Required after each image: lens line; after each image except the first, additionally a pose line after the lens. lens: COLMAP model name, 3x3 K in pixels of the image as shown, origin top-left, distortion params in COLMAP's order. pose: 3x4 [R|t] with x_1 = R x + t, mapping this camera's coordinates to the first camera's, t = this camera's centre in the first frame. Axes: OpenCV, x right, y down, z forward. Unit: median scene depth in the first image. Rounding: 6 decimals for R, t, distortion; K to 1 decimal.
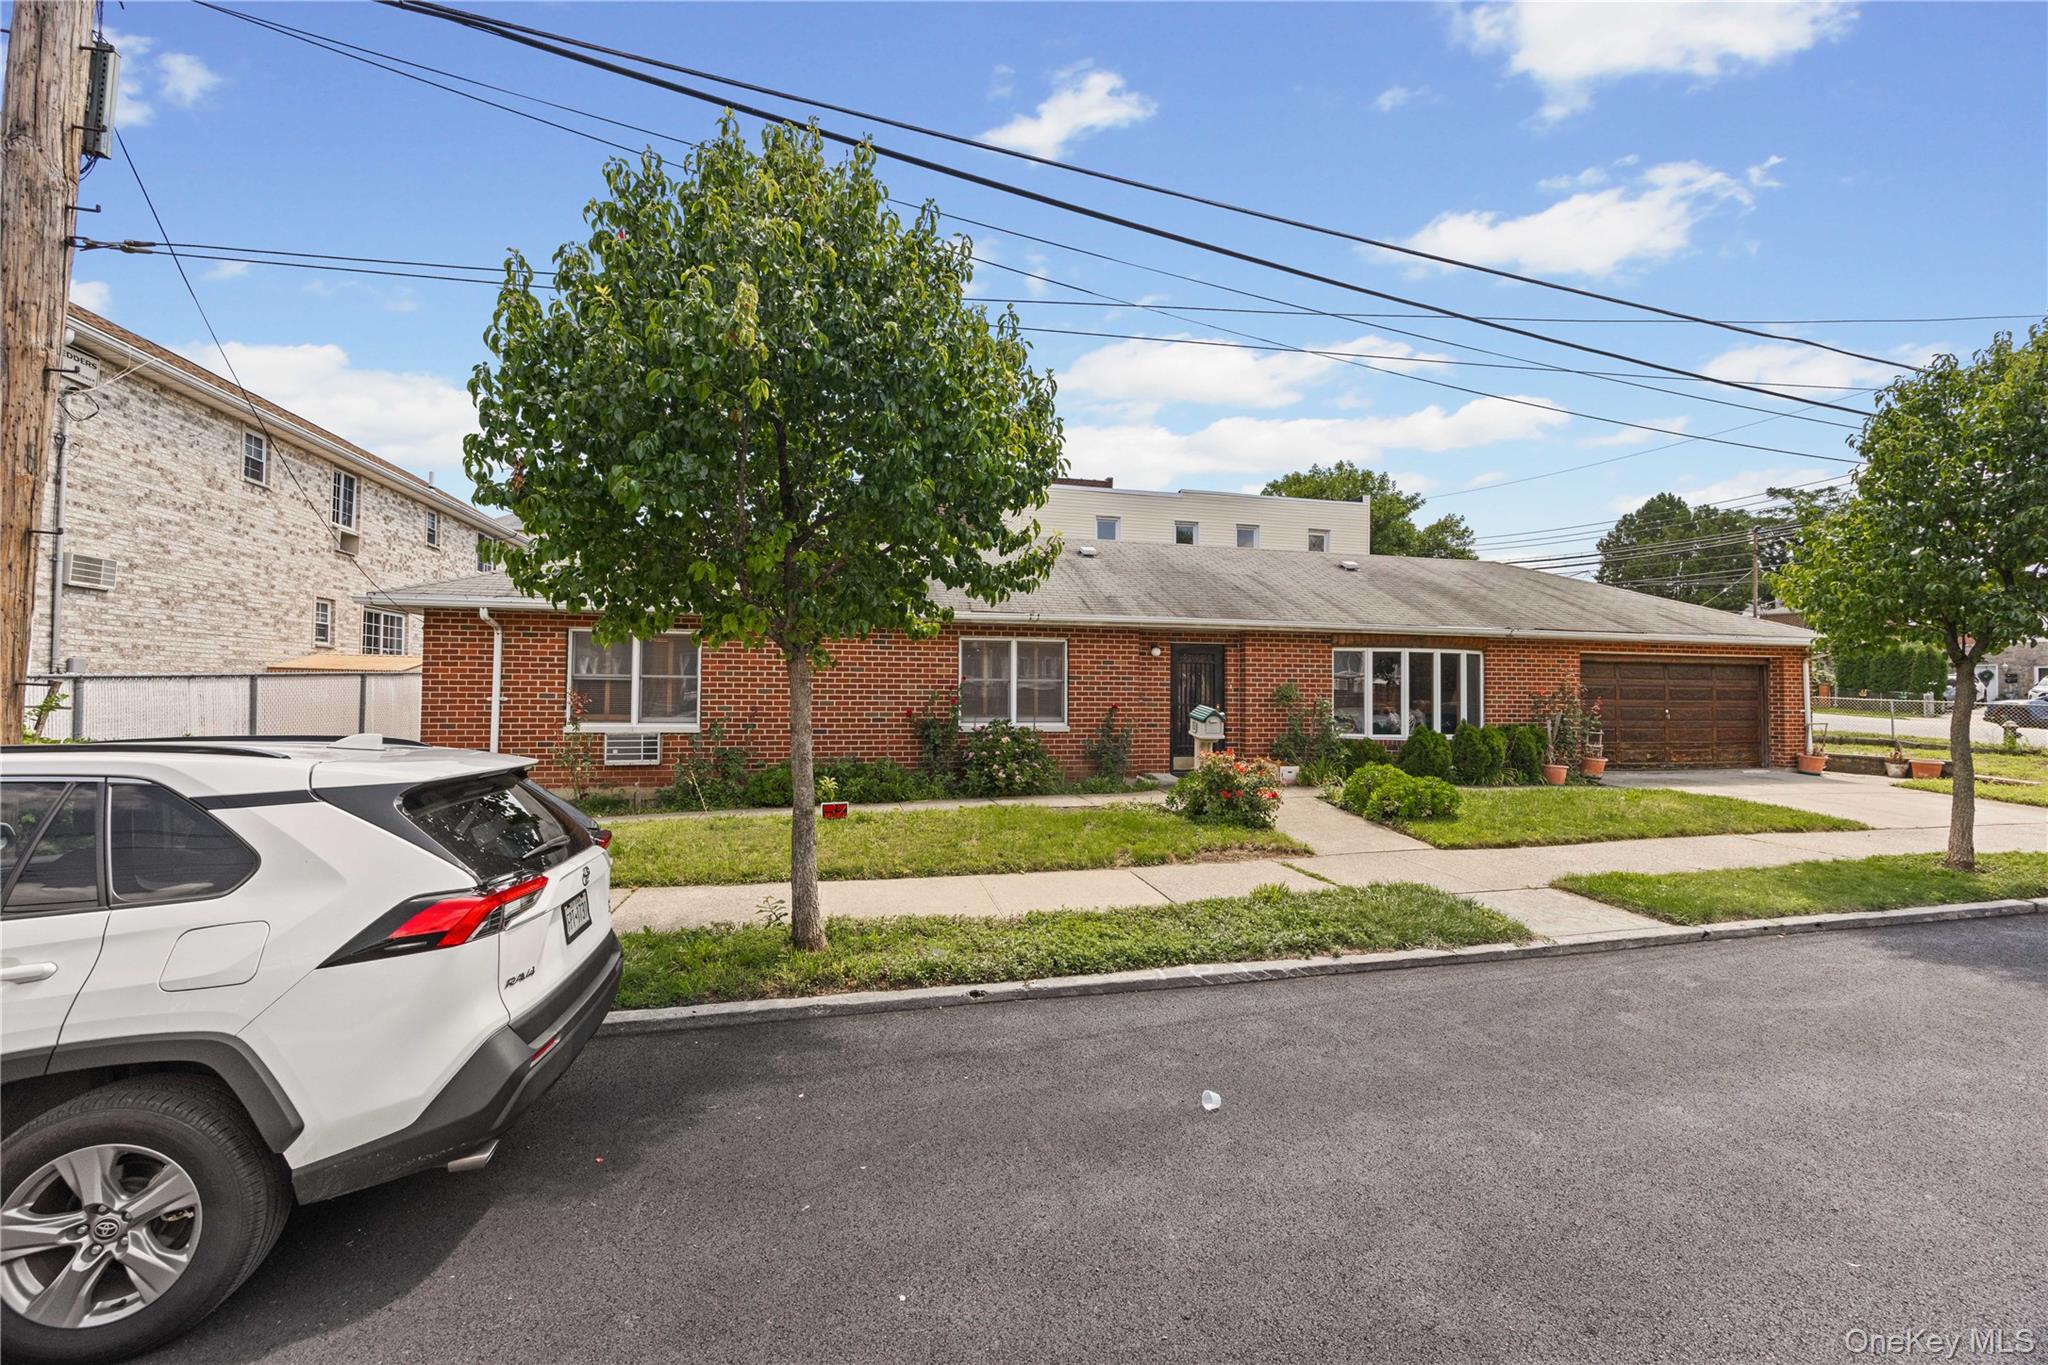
lens RADIAL K [[814.3, 0, 1024.0], [0, 814.3, 682.5], [0, 0, 1]] dist [0.001514, 0.000102]
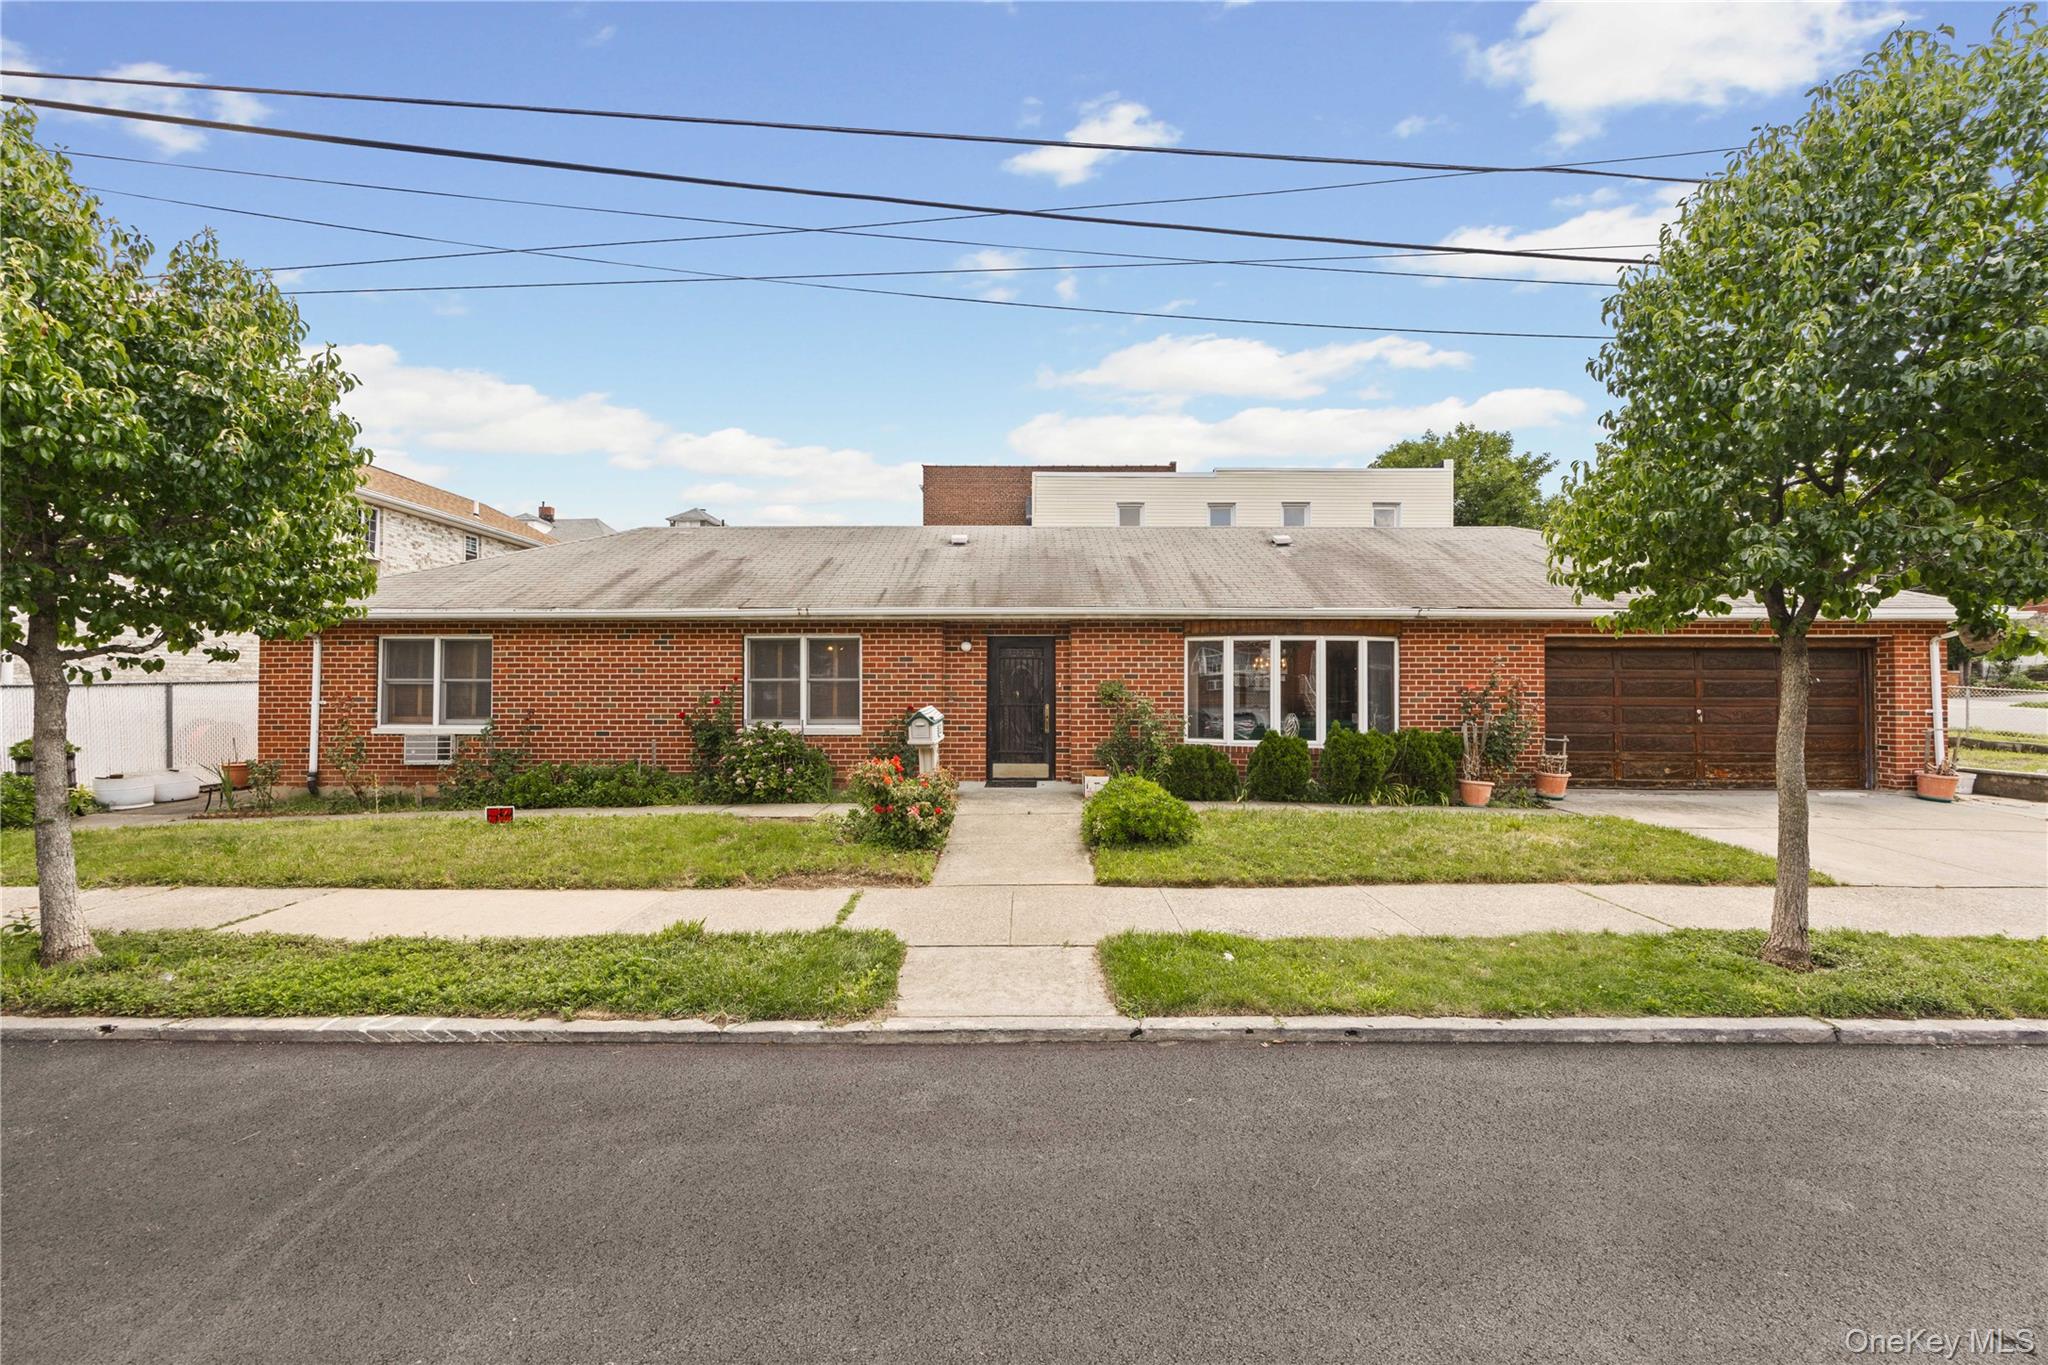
lens RADIAL K [[815.3, 0, 1016.1], [0, 815.3, 671.3], [0, 0, 1]] dist [-0.001192, 0.000048]
pose [[0.970181, -0.013054, -0.242028, 0.430232], [0.009771, 0.999843, -0.014762, 0.003523], [0.242183, 0.011957, 0.970157, 0.137731]]
